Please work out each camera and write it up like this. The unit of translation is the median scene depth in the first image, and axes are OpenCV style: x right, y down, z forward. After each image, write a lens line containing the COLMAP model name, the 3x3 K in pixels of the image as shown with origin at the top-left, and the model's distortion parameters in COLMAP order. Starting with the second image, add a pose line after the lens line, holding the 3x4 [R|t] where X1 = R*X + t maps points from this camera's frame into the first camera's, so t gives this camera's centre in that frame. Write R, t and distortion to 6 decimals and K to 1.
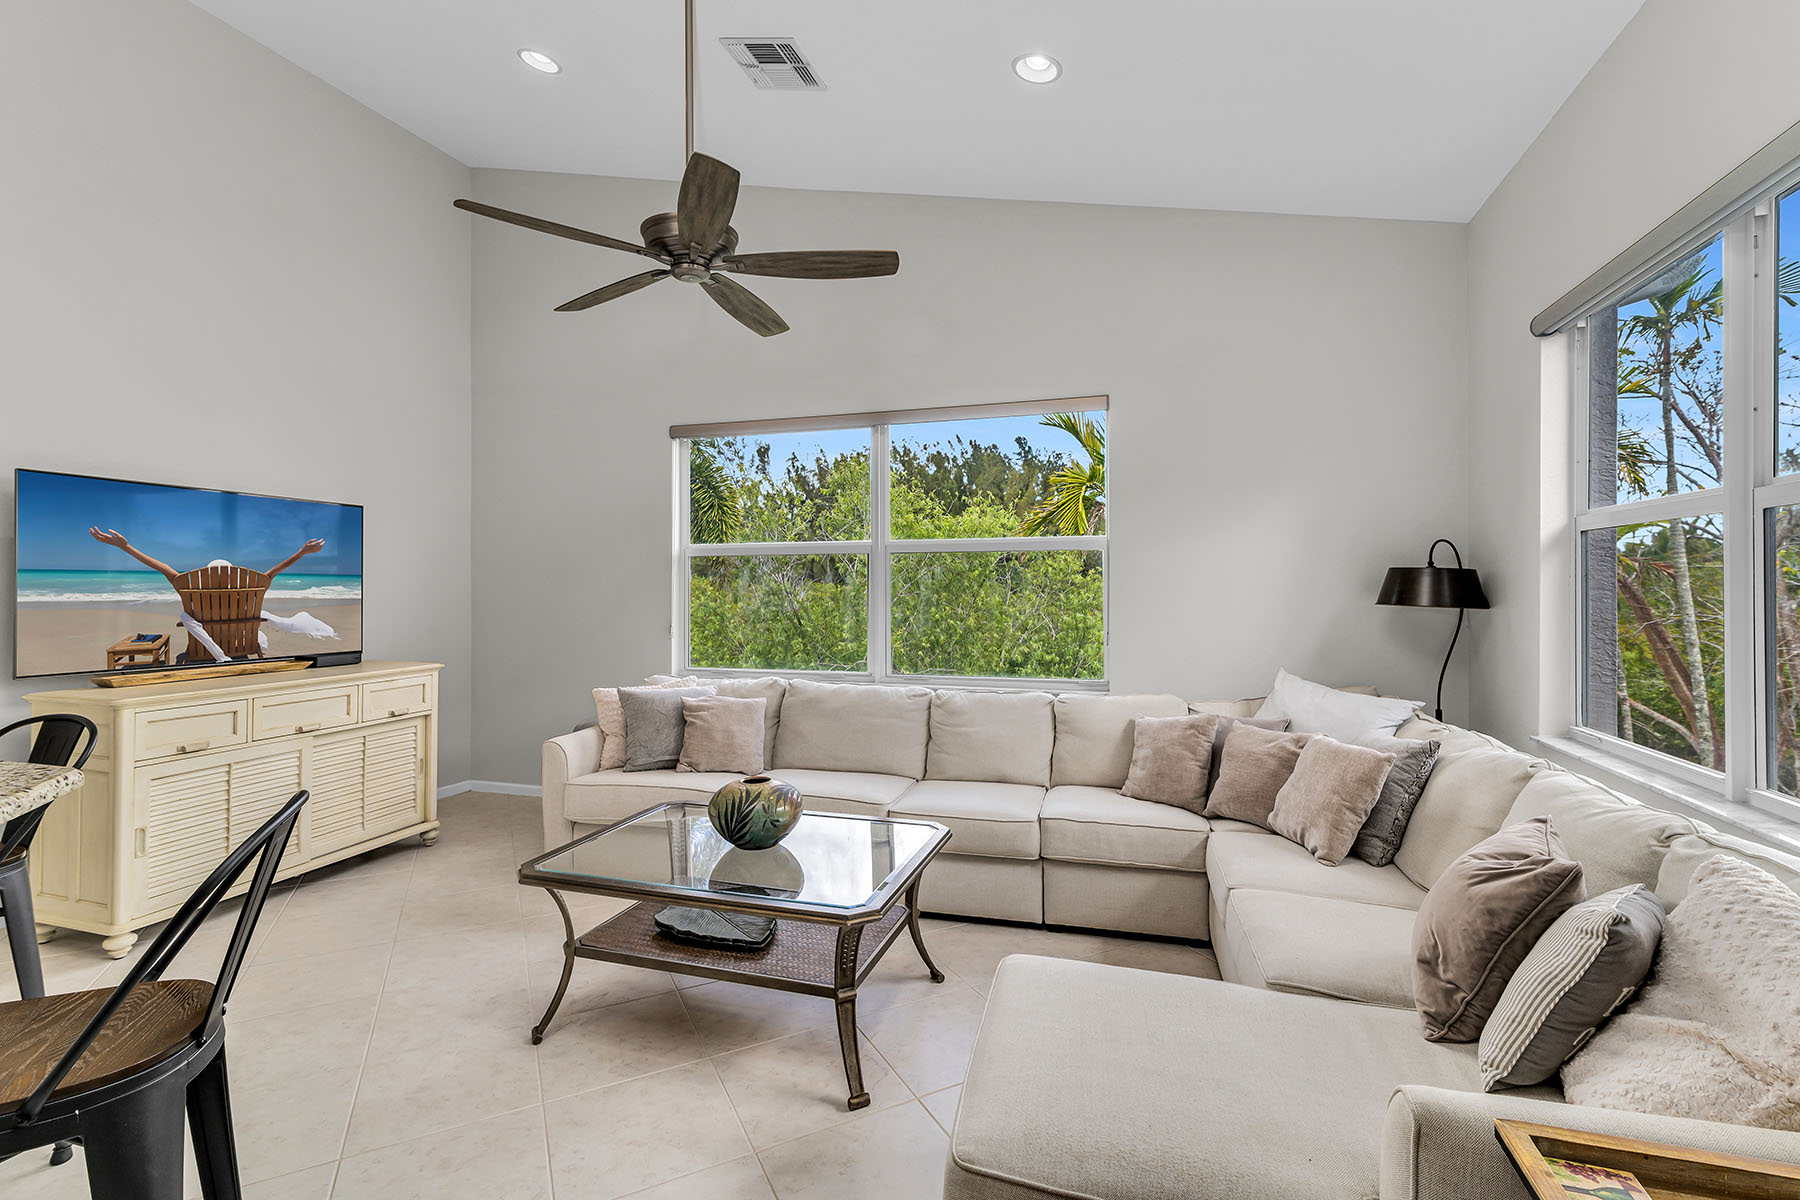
lens RADIAL K [[814.2, 0, 897.6], [0, 814.2, 585.6], [0, 0, 1]] dist [0.011406, 0.000017]
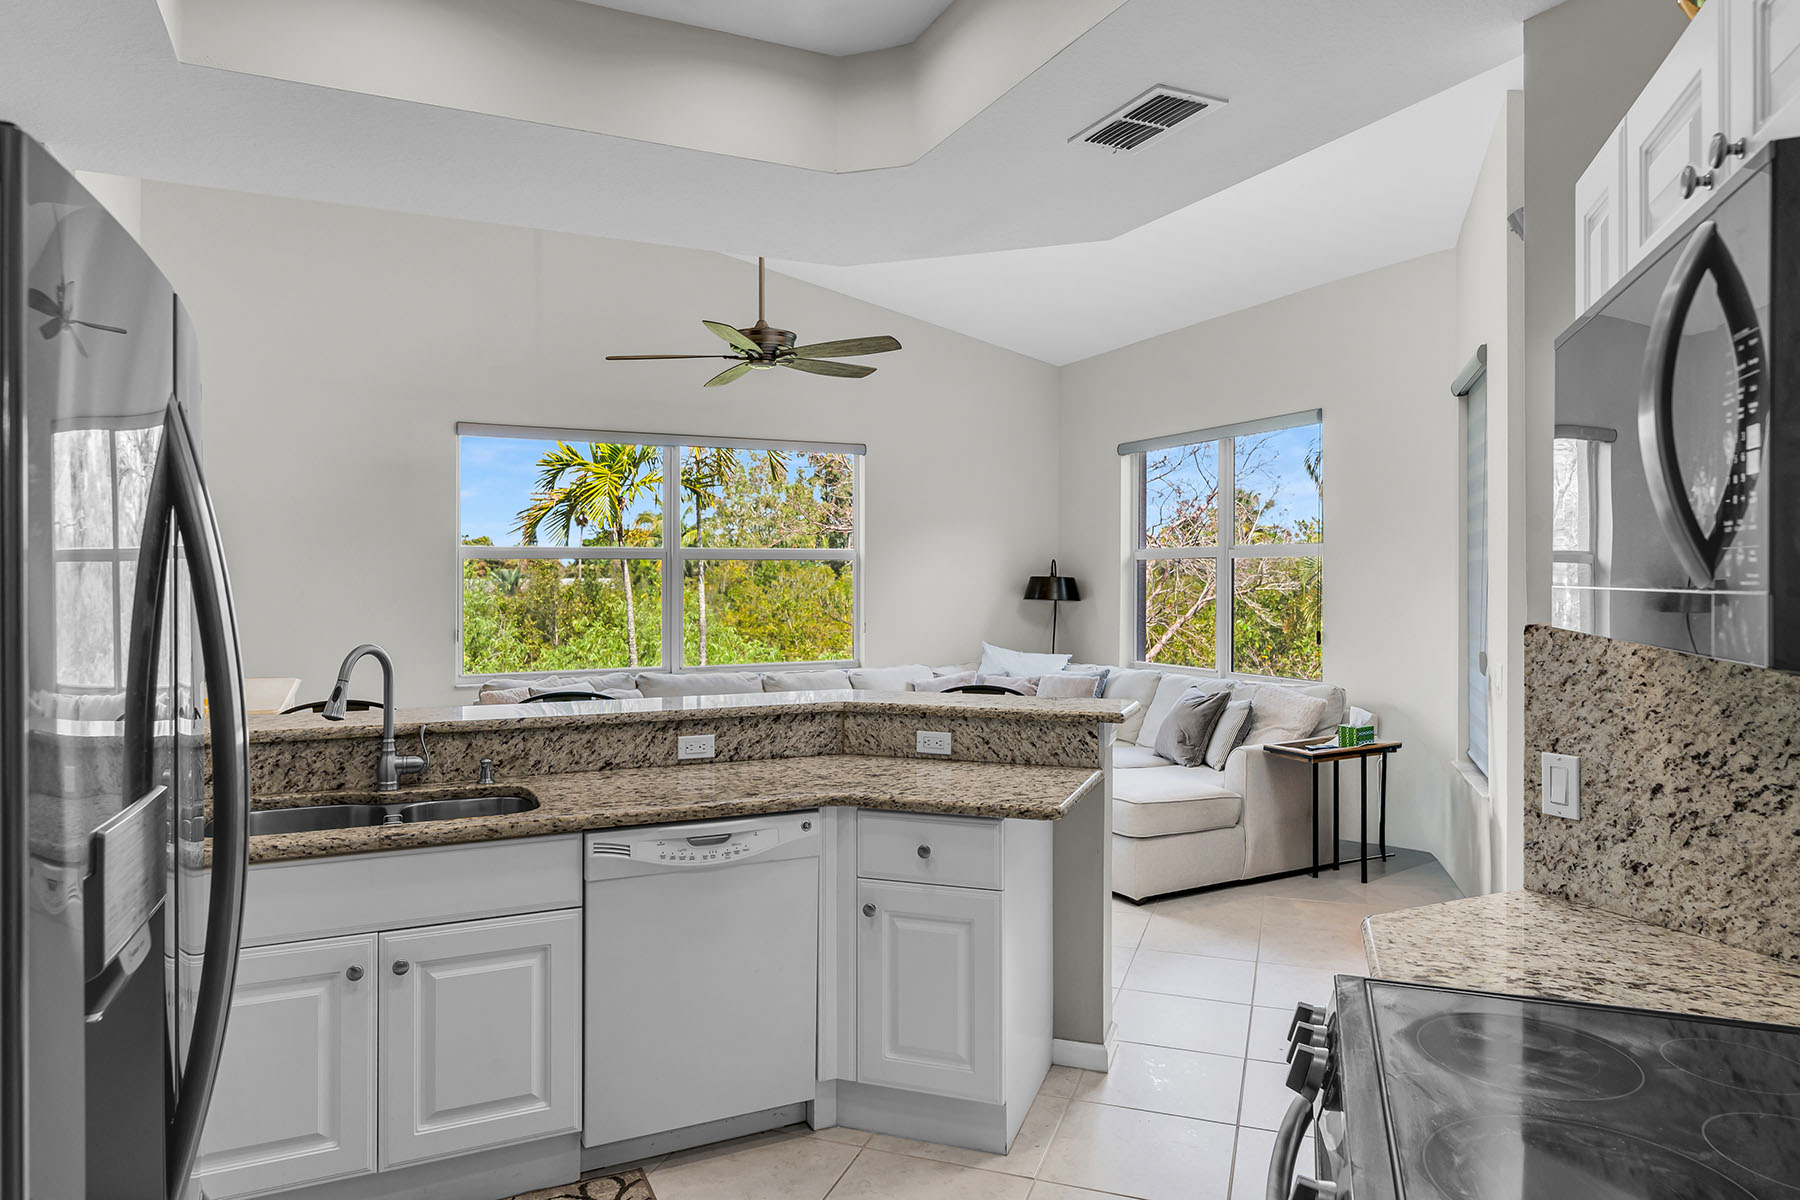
lens RADIAL K [[1142.5, 0, 902.8], [0, 1142.5, 587.1], [0, 0, 1]] dist [0.007230, 0.001097]
pose [[0.723752, -0.005818, 0.690035, -1.154277], [-0.000884, 0.999956, 0.009359, -0.022645], [-0.690059, -0.007383, 0.723715, -0.457178]]
